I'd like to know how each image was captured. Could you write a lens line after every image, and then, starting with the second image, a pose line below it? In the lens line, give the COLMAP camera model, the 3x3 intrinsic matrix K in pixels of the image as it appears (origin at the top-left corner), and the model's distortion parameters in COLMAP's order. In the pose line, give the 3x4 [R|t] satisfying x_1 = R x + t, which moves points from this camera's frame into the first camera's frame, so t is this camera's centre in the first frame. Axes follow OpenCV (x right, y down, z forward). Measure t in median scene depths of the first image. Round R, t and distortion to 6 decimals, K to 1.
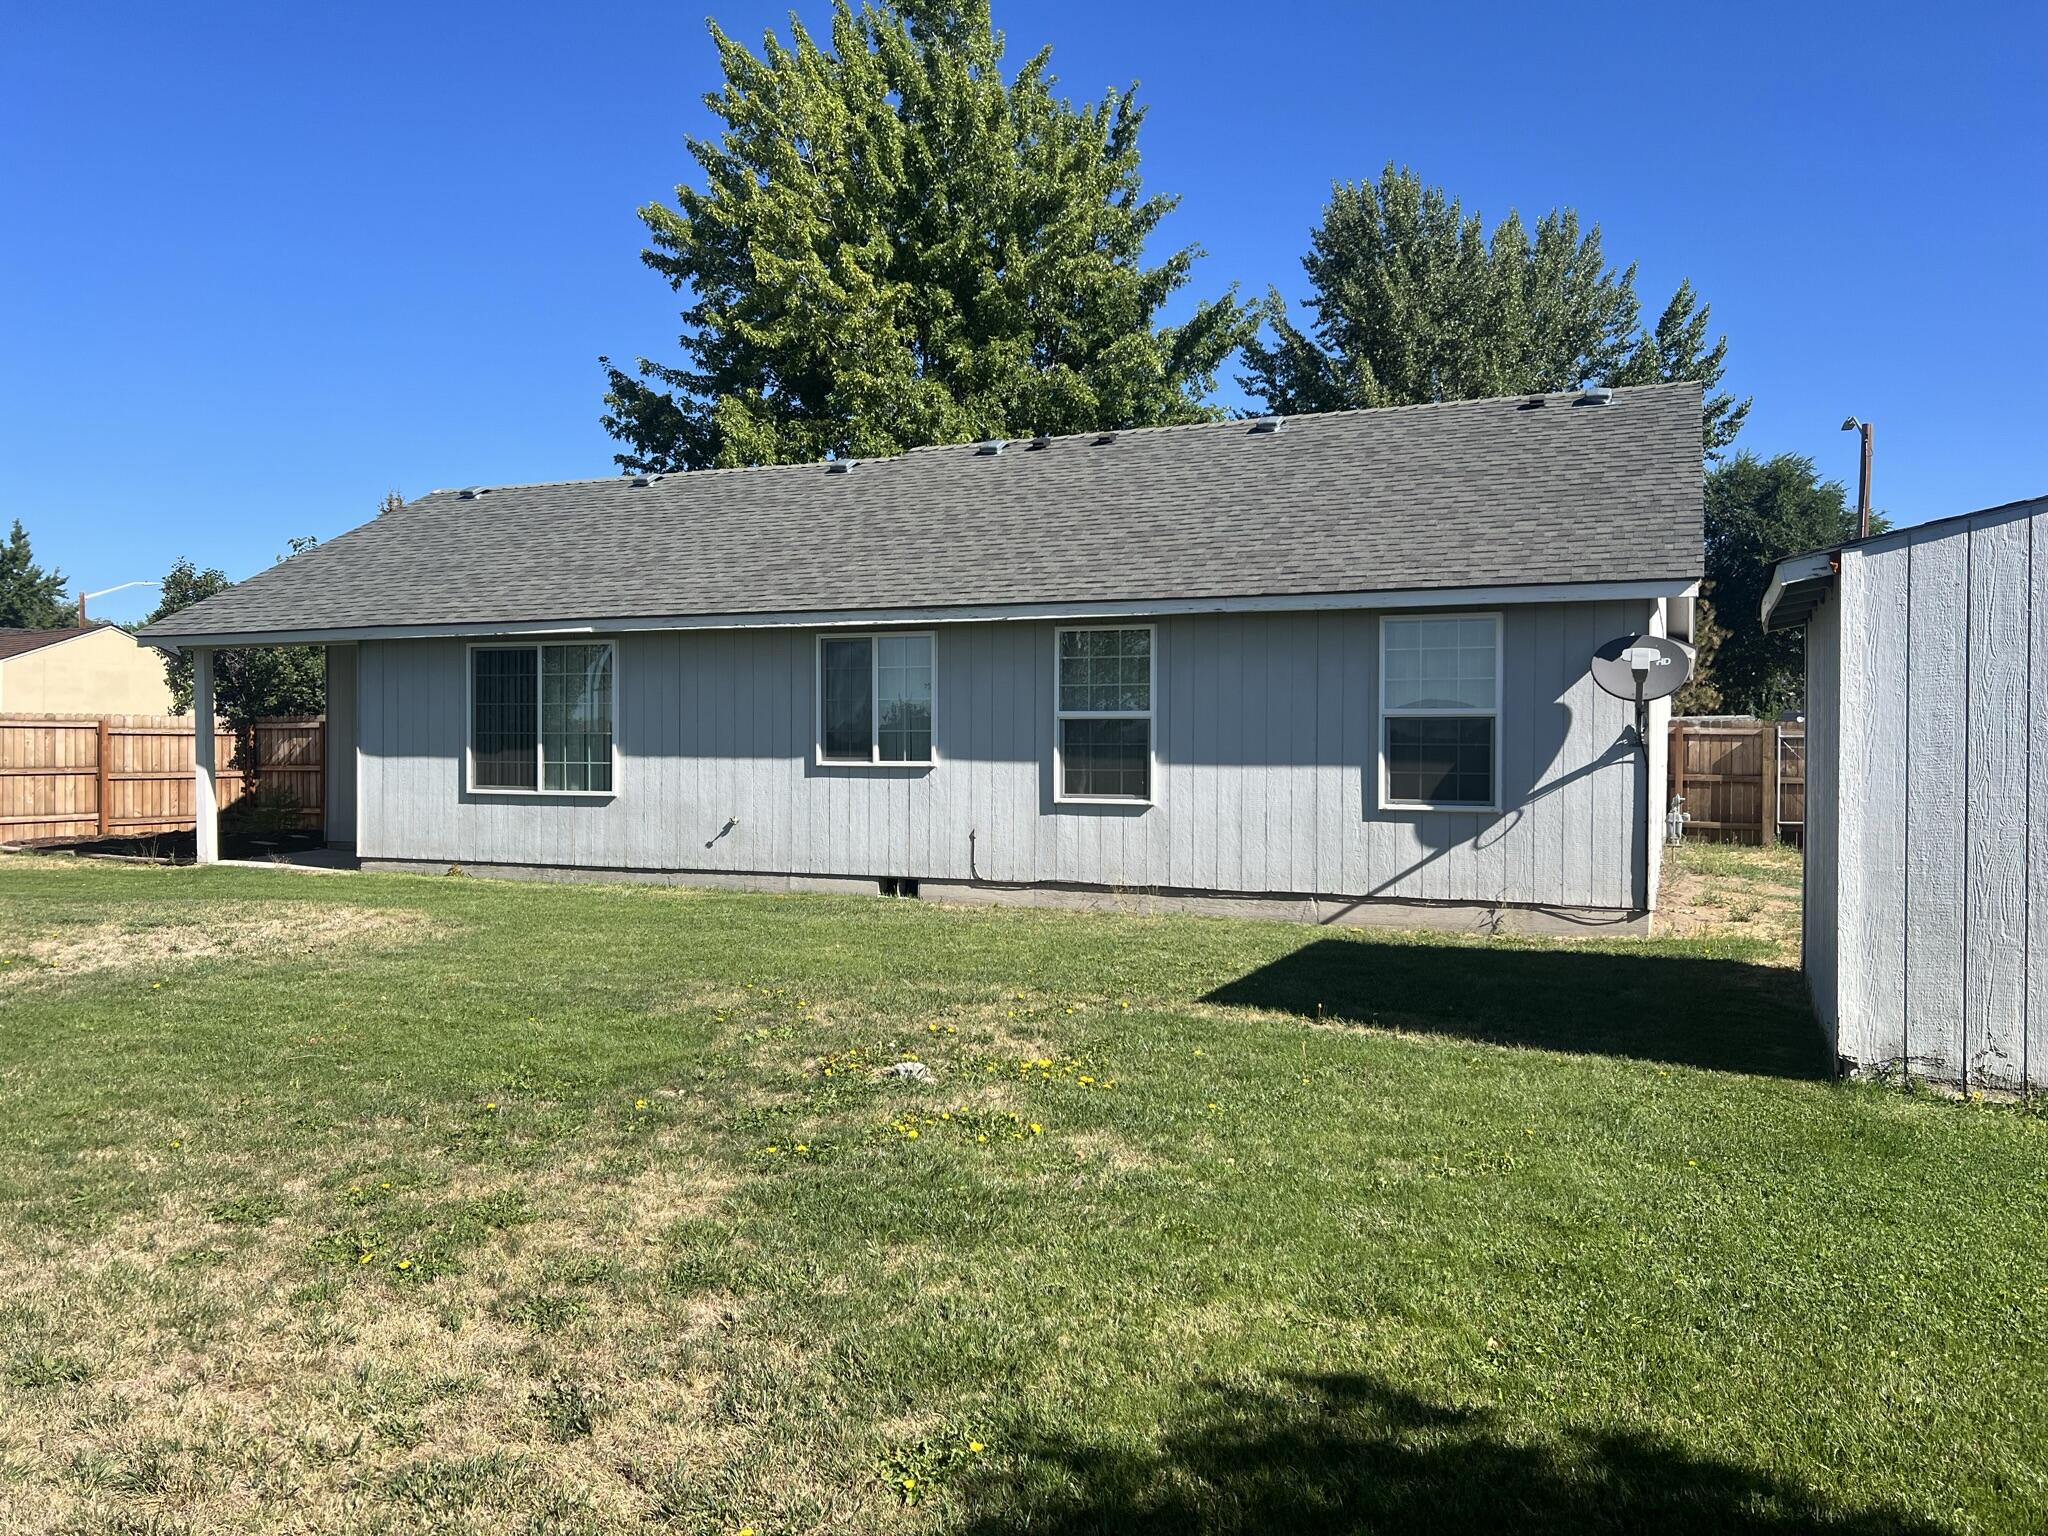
lens RADIAL K [[1539.3, 0, 1029.1], [0, 1539.3, 755.1], [0, 0, 1]] dist [0.046250, -0.052814]
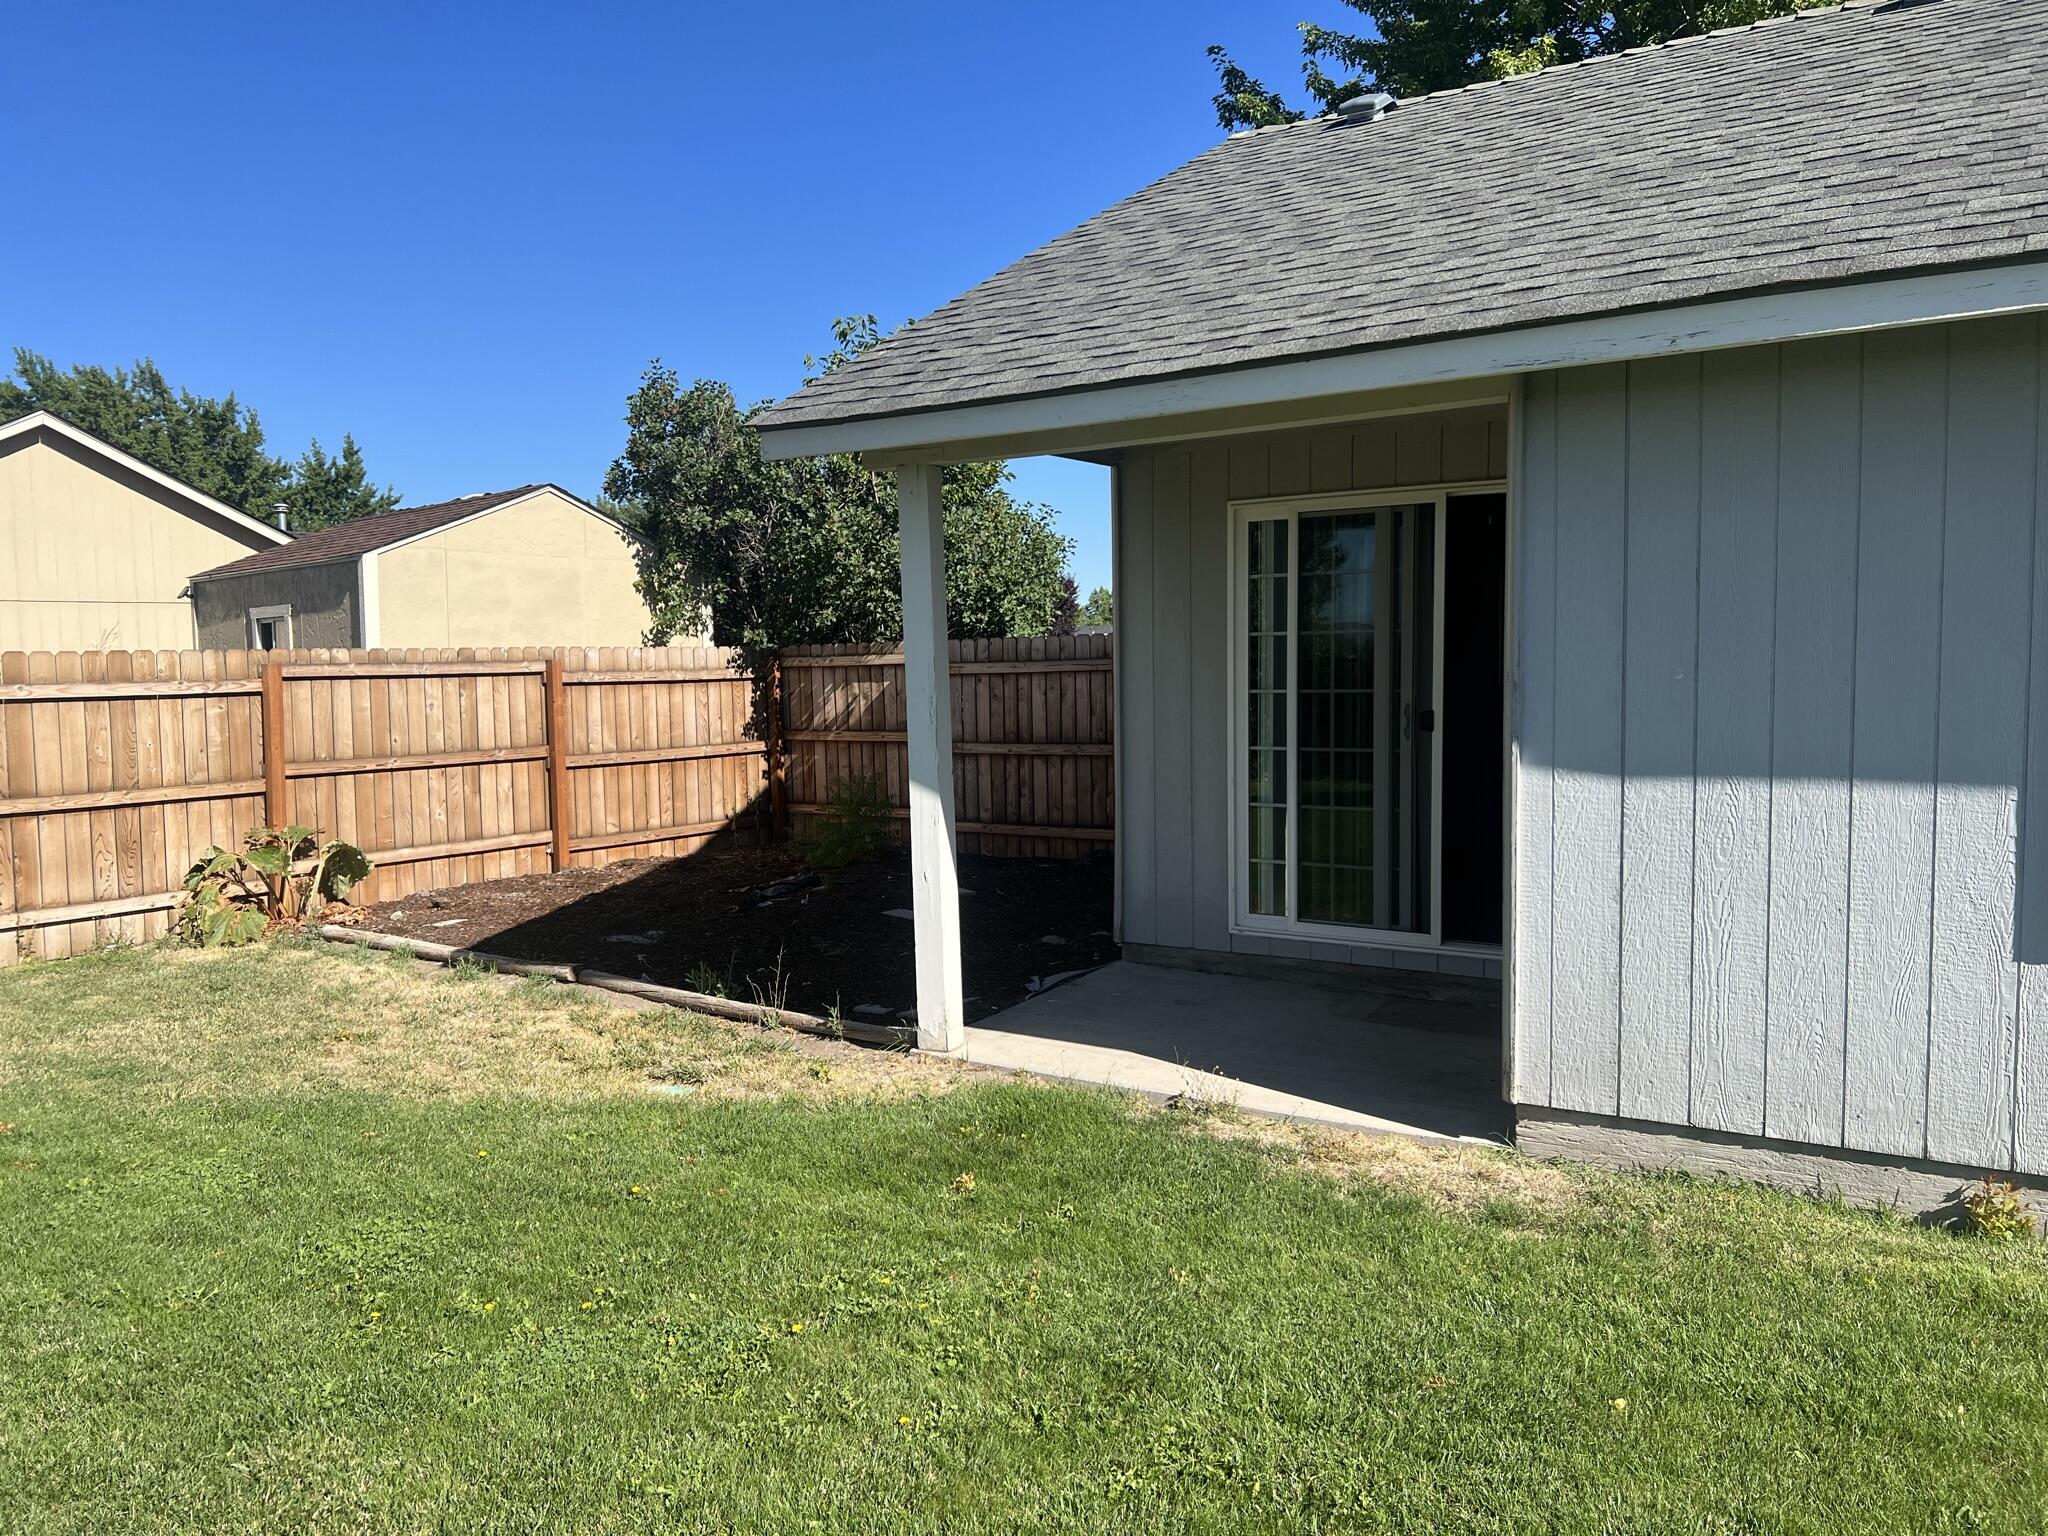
lens RADIAL K [[1539.3, 0, 1027.4], [0, 1539.3, 779.9], [0, 0, 1]] dist [0.046250, -0.052814]
pose [[0.985978, -0.006567, -0.166748, -0.338966], [0.018626, 0.997312, 0.070860, -0.015142], [0.165834, -0.072973, 0.983450, 0.489672]]
